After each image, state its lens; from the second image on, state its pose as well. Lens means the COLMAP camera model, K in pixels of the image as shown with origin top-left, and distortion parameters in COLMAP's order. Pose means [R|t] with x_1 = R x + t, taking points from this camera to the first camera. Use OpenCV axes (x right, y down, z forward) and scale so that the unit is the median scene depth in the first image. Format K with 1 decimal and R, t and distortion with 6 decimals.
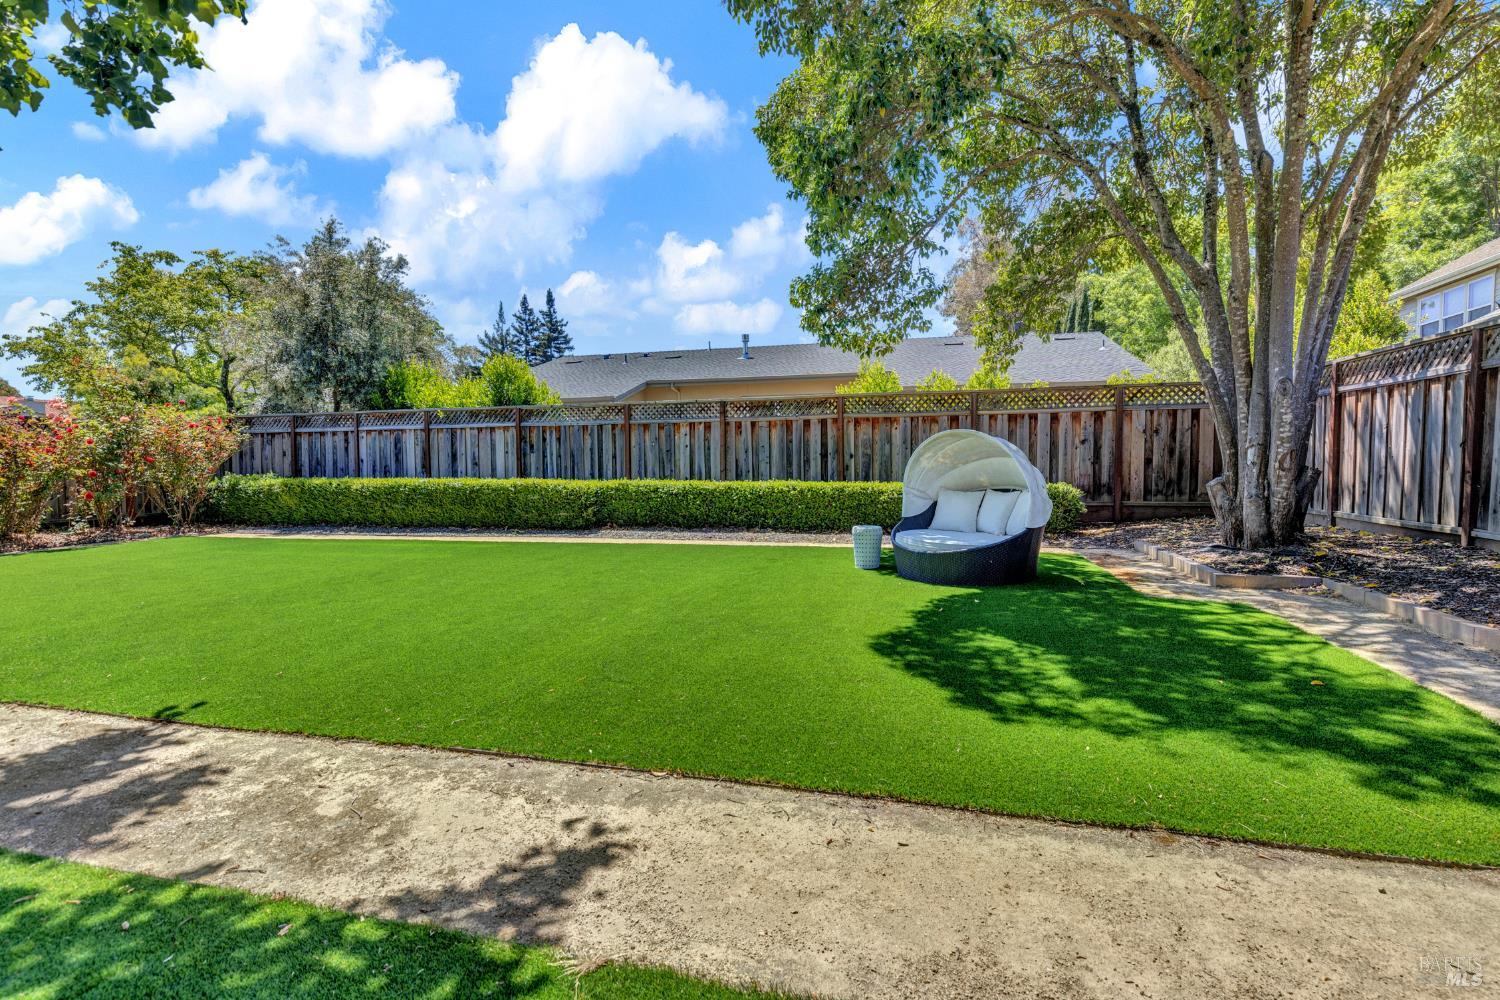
lens RADIAL K [[701.1, 0, 771.4], [0, 701.1, 505.1], [0, 0, 1]] dist [0.001765, -0.000285]
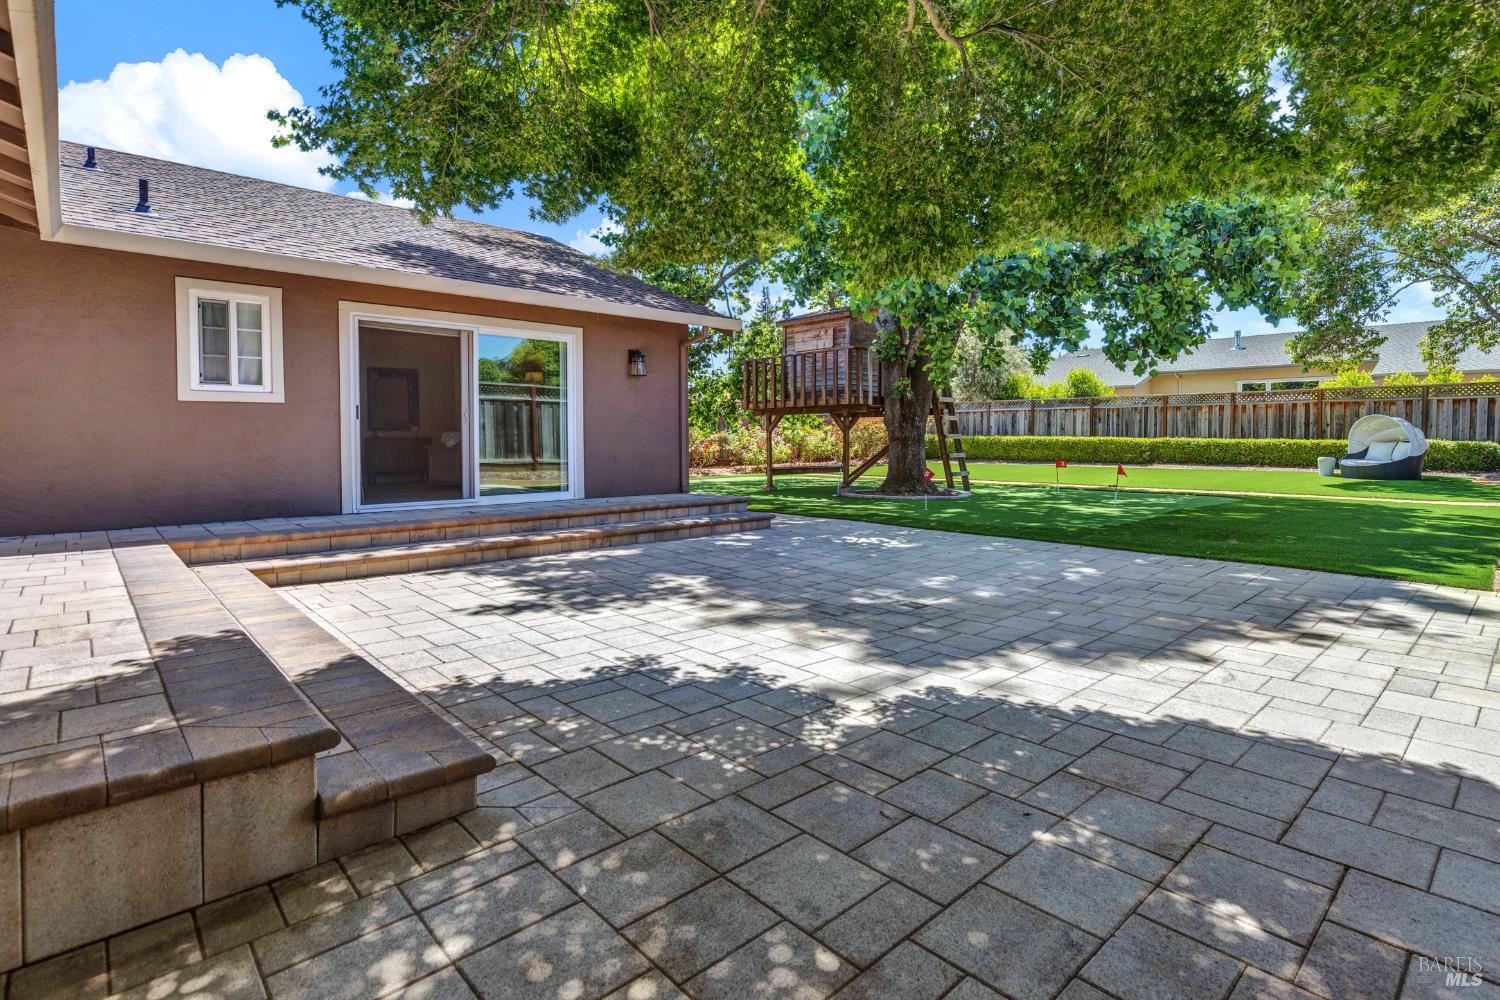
lens RADIAL K [[692.4, 0, 739.9], [0, 692.4, 453.4], [0, 0, 1]] dist [0.000542, 0.000186]
pose [[0.811133, 0.022120, -0.584443, -0.054092], [-0.033765, 0.999389, -0.009037, 0.058360], [0.583886, 0.027064, 0.811384, -1.111802]]
